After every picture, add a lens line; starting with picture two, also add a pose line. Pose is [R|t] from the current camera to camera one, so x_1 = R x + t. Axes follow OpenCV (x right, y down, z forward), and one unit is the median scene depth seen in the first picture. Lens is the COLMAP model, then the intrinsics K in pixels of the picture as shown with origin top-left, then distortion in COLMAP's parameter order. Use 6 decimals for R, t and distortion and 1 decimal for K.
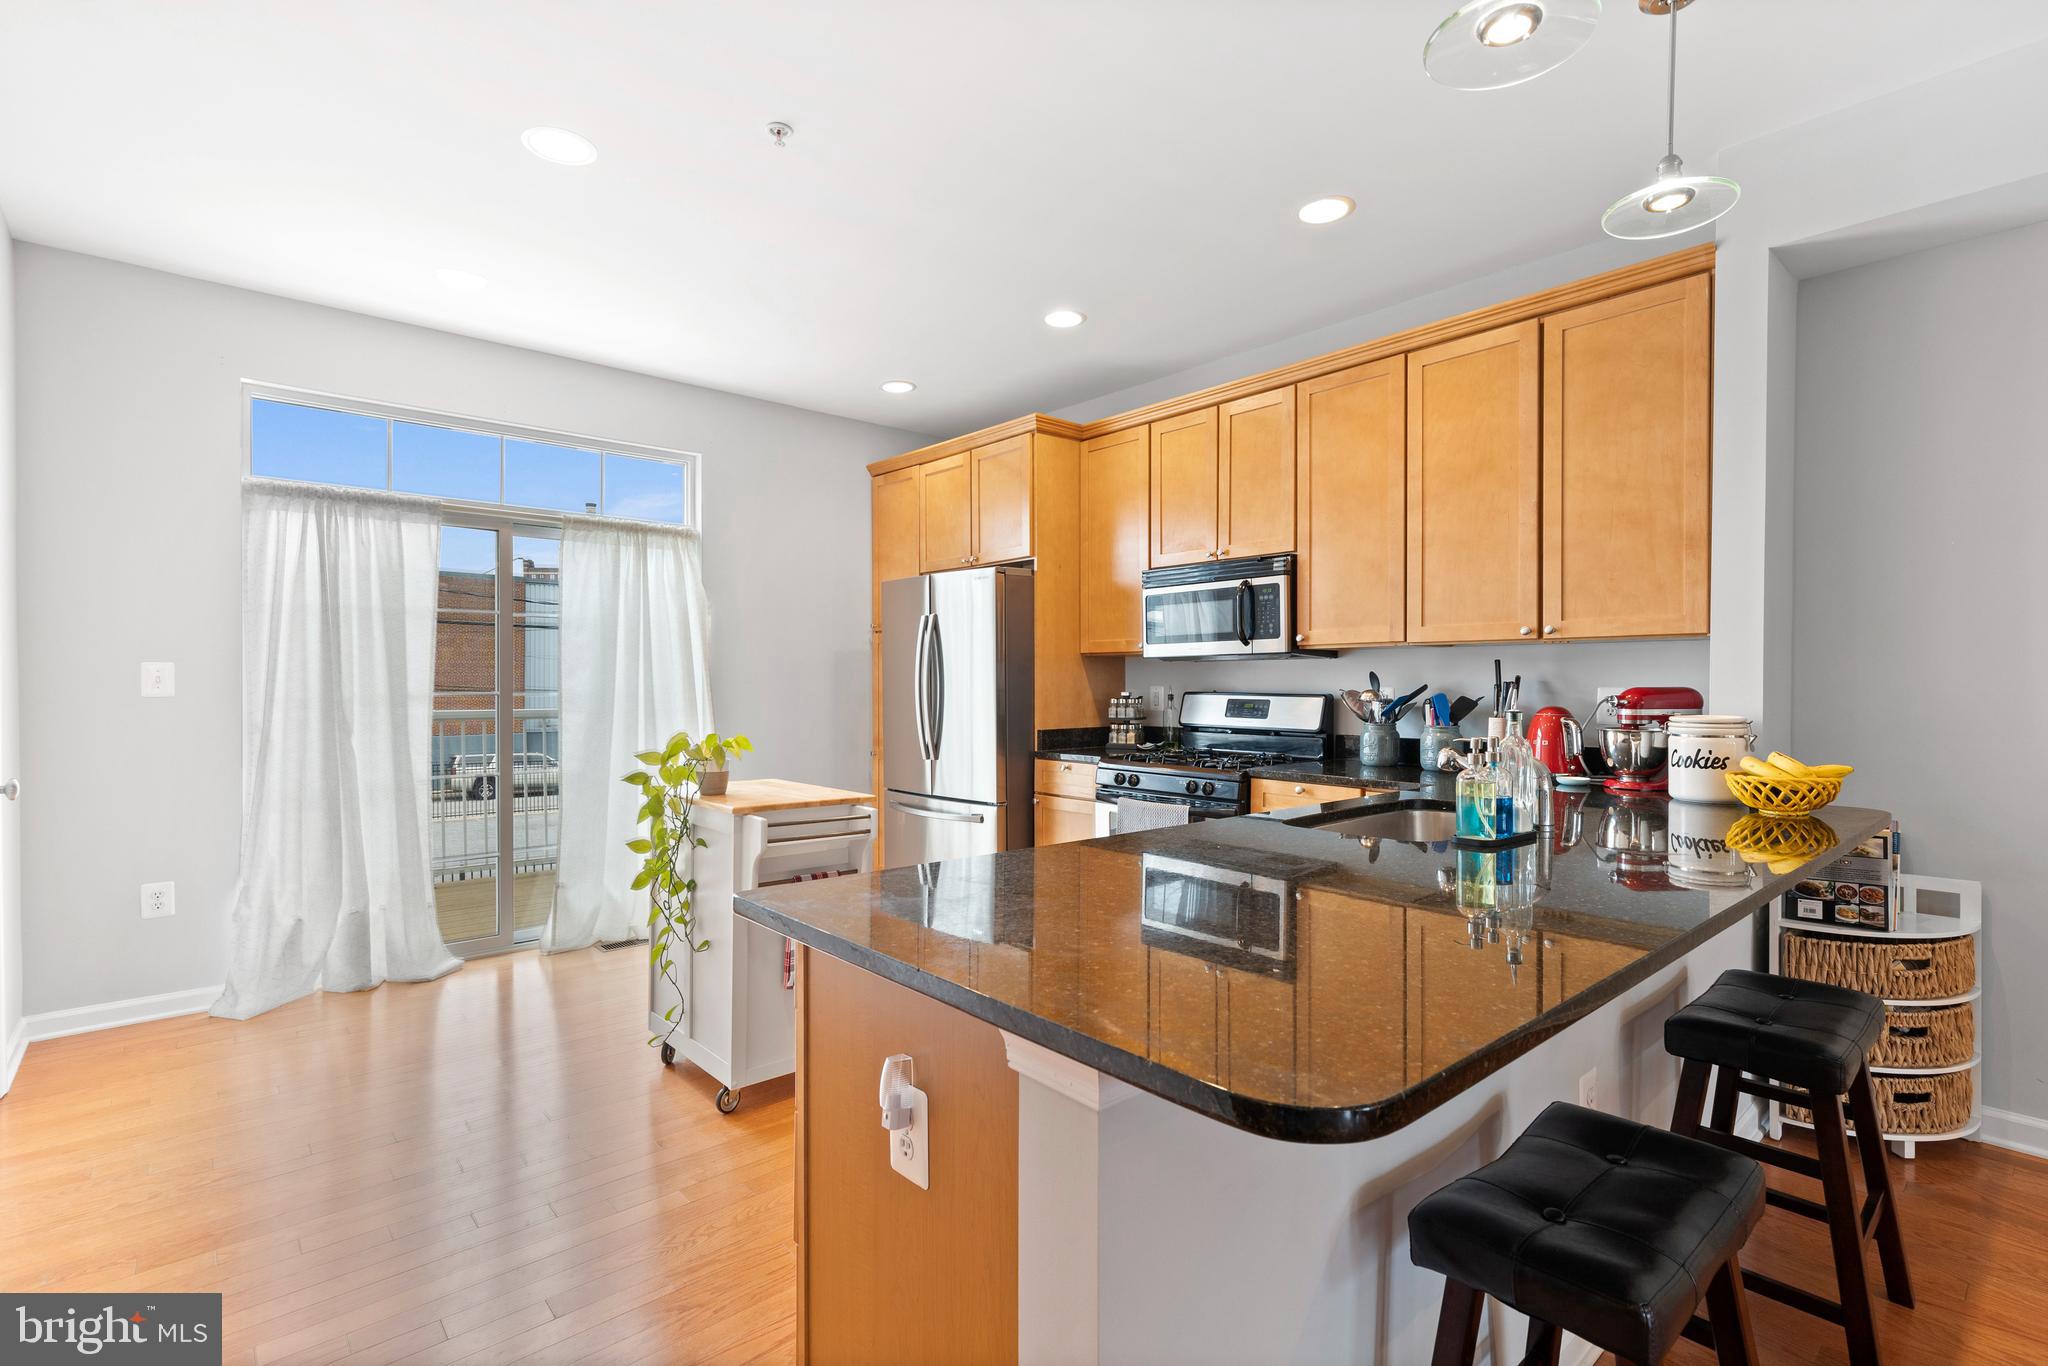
lens RADIAL K [[931.5, 0, 1032.3], [0, 931.5, 681.9], [0, 0, 1]] dist [0.004759, -0.001760]
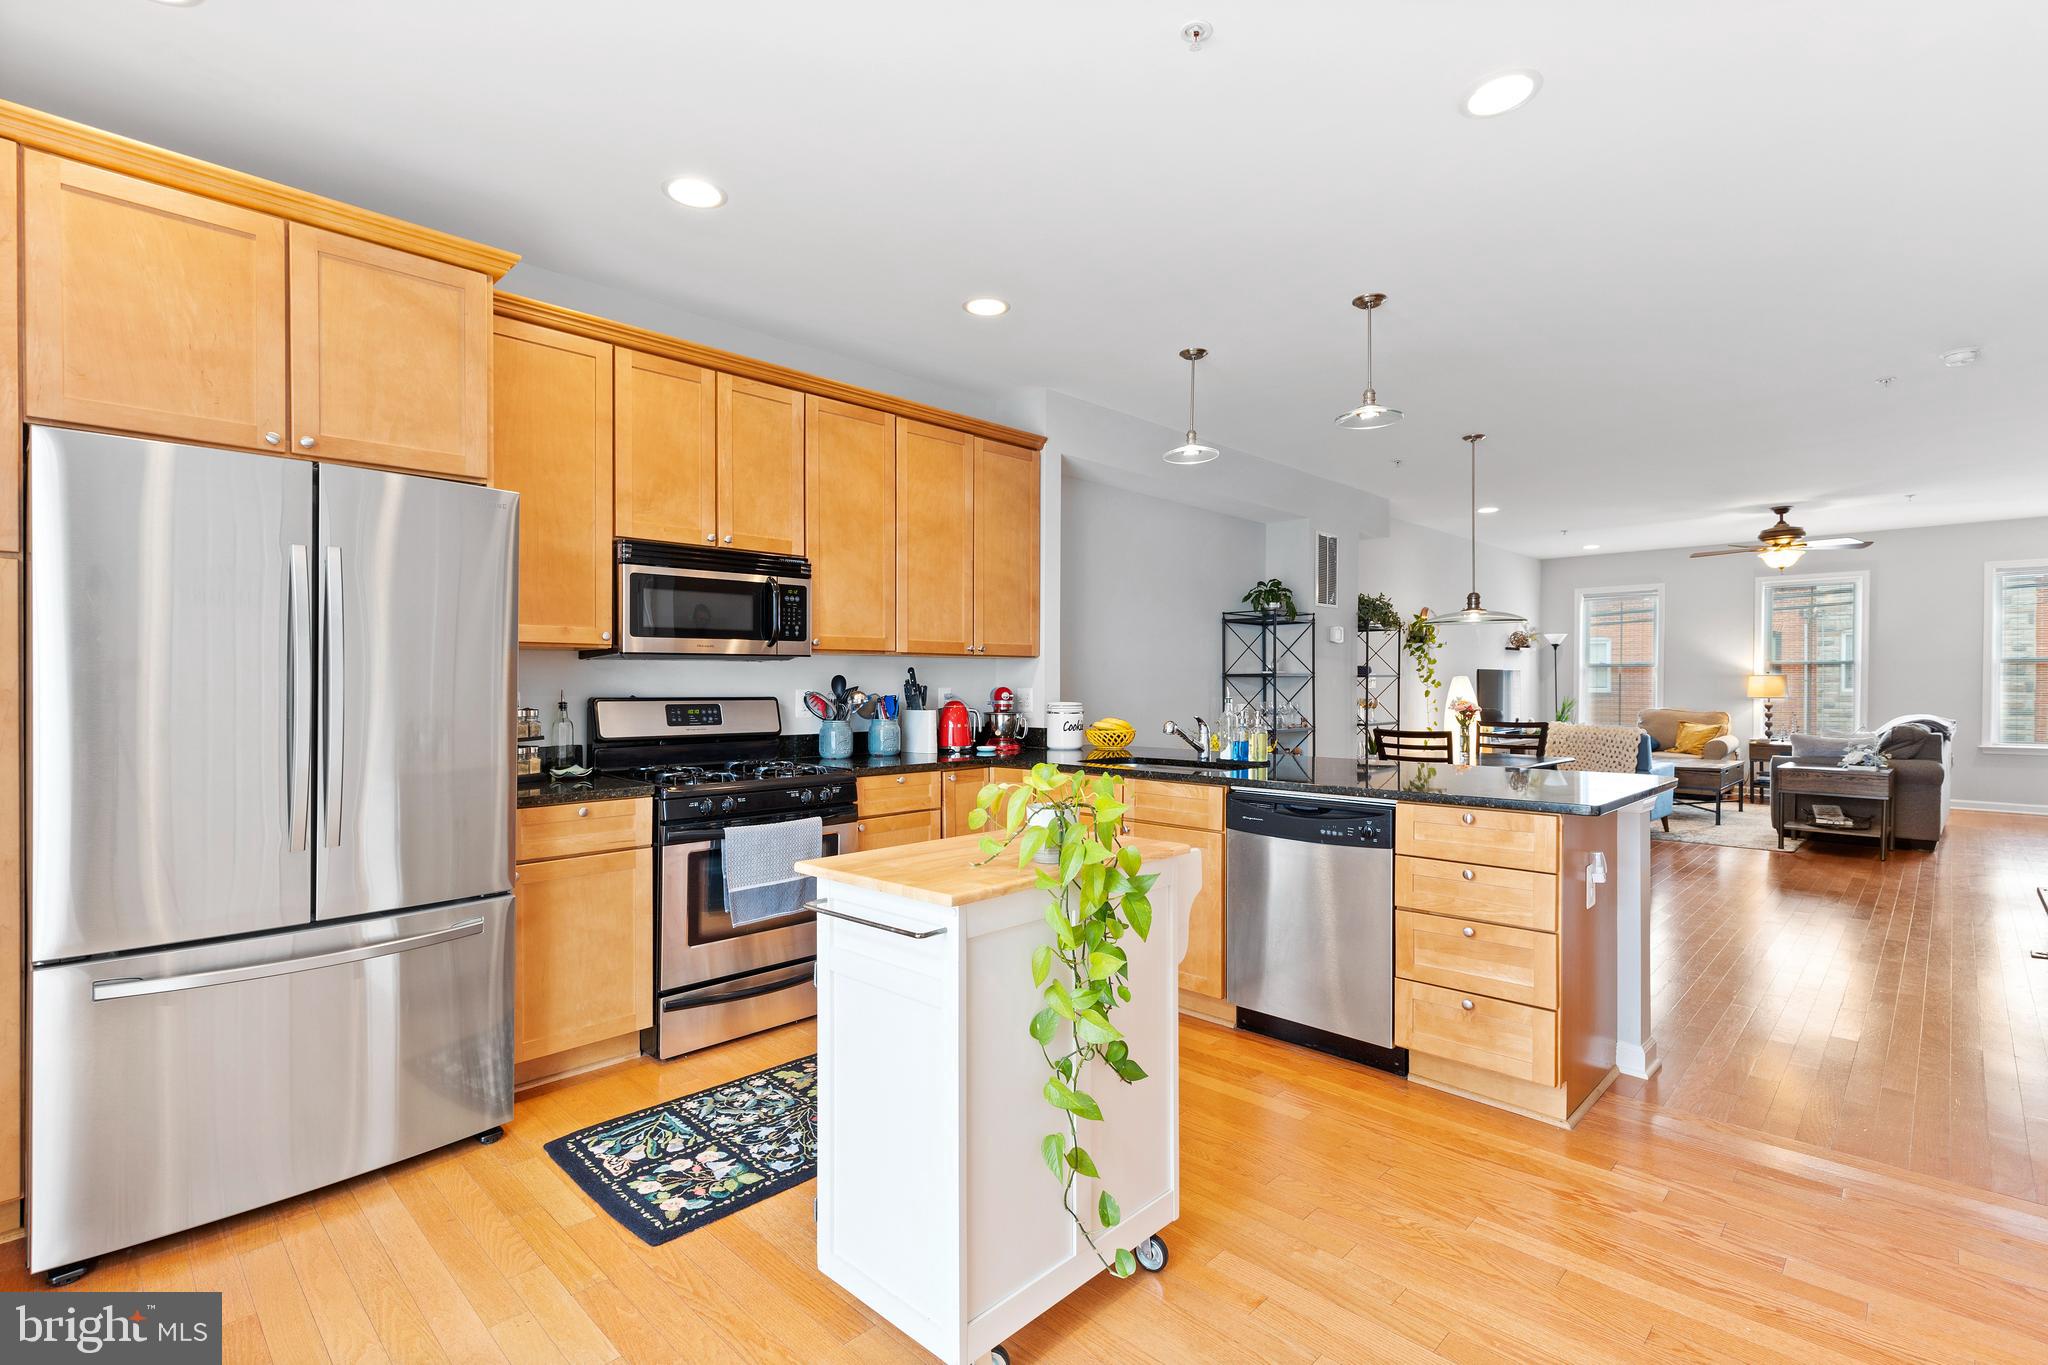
lens RADIAL K [[931.5, 0, 1027.4], [0, 931.5, 690.2], [0, 0, 1]] dist [0.004759, -0.001760]
pose [[-0.060530, -0.008918, 0.998127, -0.725340], [0.003489, 0.999952, 0.009146, -0.002123], [-0.998160, 0.004036, -0.060496, 0.787147]]
